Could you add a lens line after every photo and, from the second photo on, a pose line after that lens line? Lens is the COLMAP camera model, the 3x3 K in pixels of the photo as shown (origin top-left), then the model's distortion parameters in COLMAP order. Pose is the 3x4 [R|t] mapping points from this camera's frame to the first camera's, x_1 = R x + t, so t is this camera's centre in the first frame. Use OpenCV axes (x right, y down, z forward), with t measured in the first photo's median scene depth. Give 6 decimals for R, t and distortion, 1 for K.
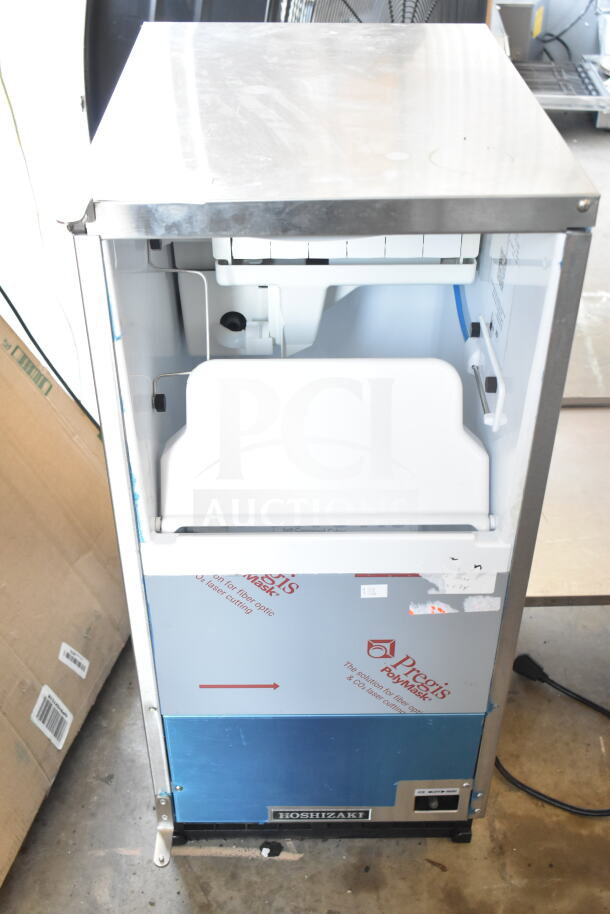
lens RADIAL K [[1006.8, 0, 305.0], [0, 1006.8, 457.0], [0, 0, 1]] dist [-0.008976, -0.006823]
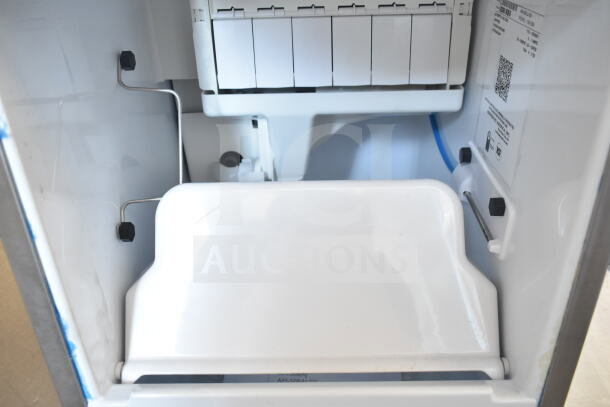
lens RADIAL K [[526.4, 0, 305.0], [0, 526.4, 203.5], [0, 0, 1]] dist [-0.010676, -0.005746]
pose [[0.999476, -0.013758, -0.029310, 0.028301], [0.009913, 0.991788, -0.127507, -0.016718], [0.030823, 0.127150, 0.991404, 0.508368]]
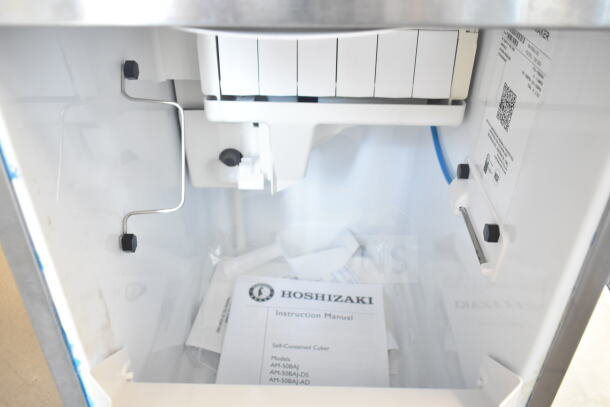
lens RADIAL K [[526.4, 0, 305.0], [0, 526.4, 203.5], [0, 0, 1]] dist [-0.010676, -0.005746]
pose [[0.999631, 0.023979, -0.012796, 0.020742], [-0.024560, 0.998577, -0.047336, -0.068002], [0.011643, 0.047632, 0.998797, 0.494854]]
